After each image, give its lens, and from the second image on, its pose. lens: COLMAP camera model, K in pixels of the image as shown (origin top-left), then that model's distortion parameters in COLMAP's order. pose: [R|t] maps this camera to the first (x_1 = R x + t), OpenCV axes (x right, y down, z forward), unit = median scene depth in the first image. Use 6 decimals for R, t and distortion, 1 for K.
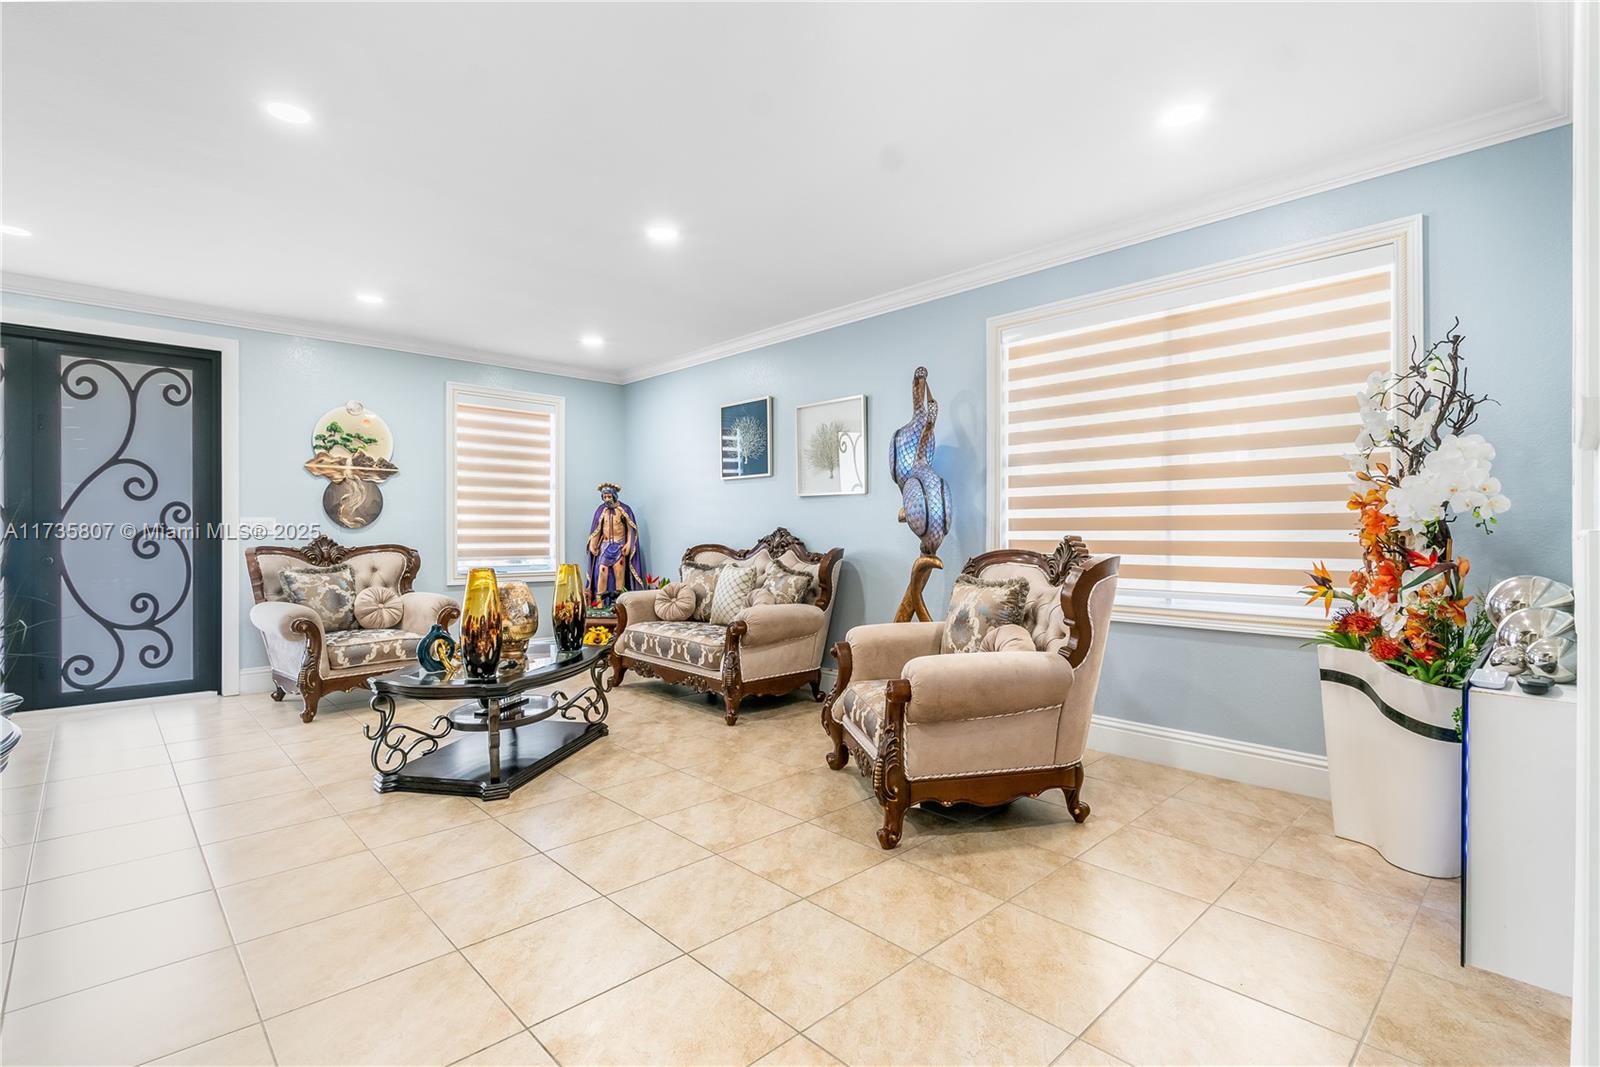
lens RADIAL K [[744.4, 0, 794.1], [0, 744.4, 537.3], [0, 0, 1]] dist [-0.005003, -0.000164]
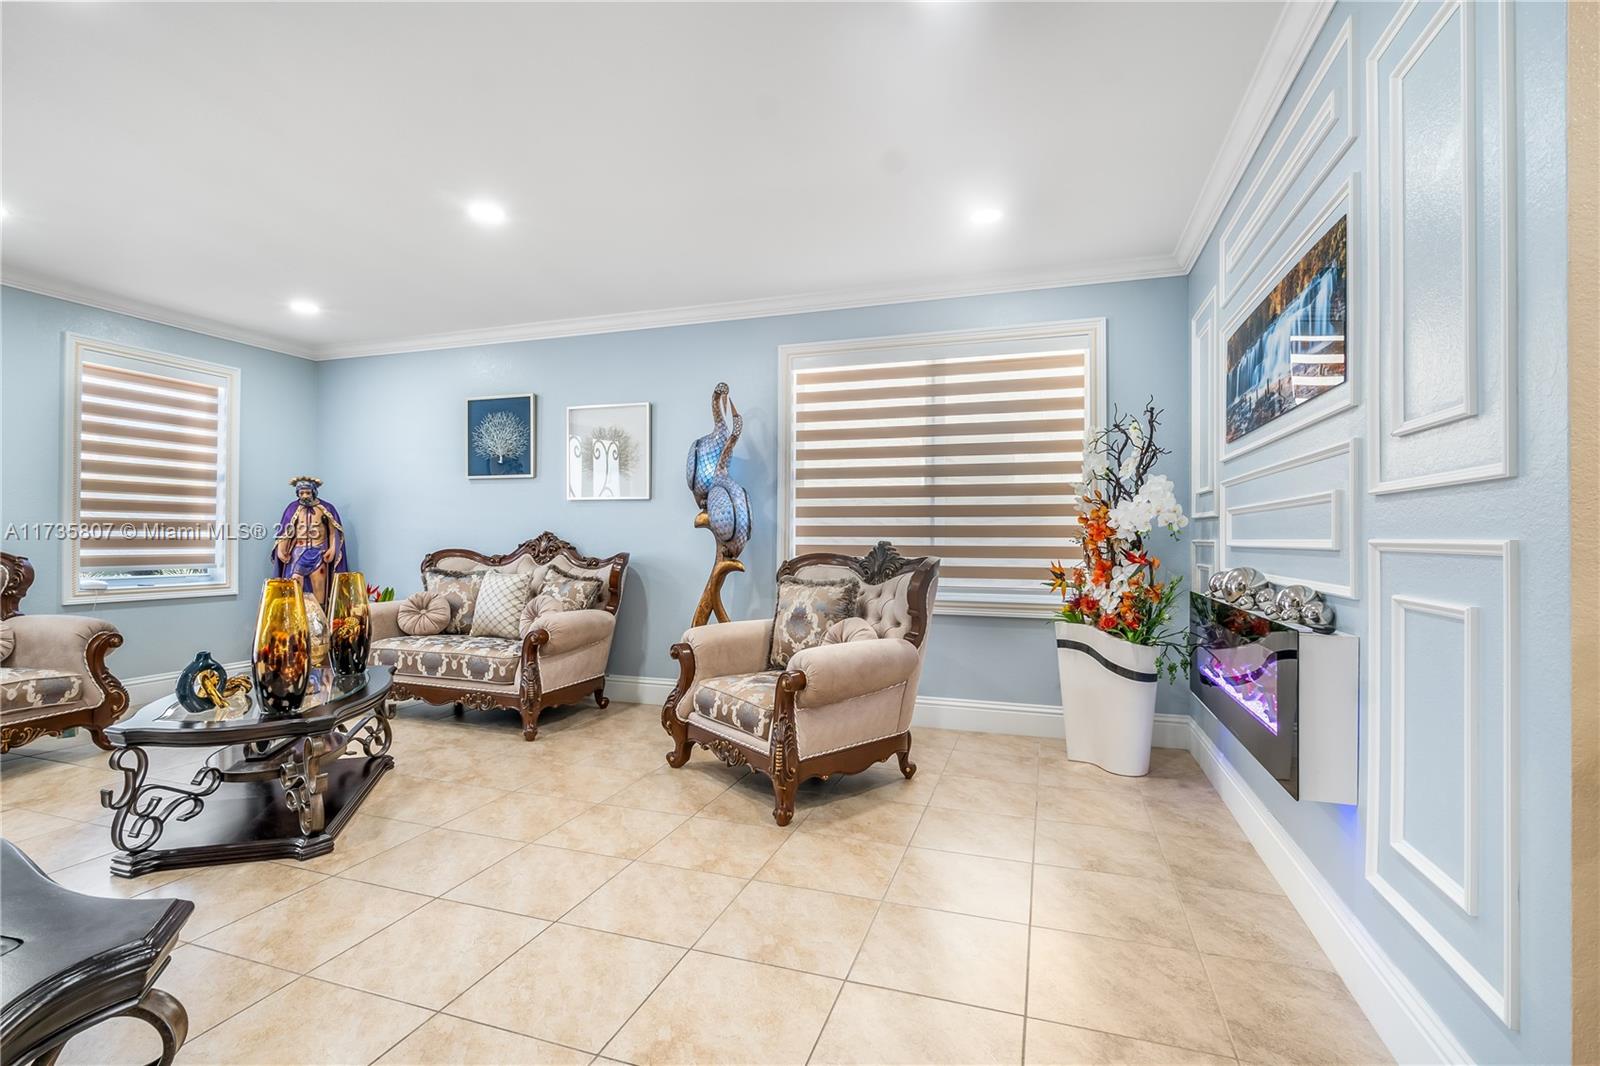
lens RADIAL K [[736.5, 0, 796.1], [0, 736.5, 534.7], [0, 0, 1]] dist [-0.006428, 0.001321]
pose [[0.886023, 0.007226, 0.463585, -0.284520], [-0.002718, 0.999942, -0.010392, -0.000224], [-0.463634, 0.007948, 0.885991, 0.018137]]
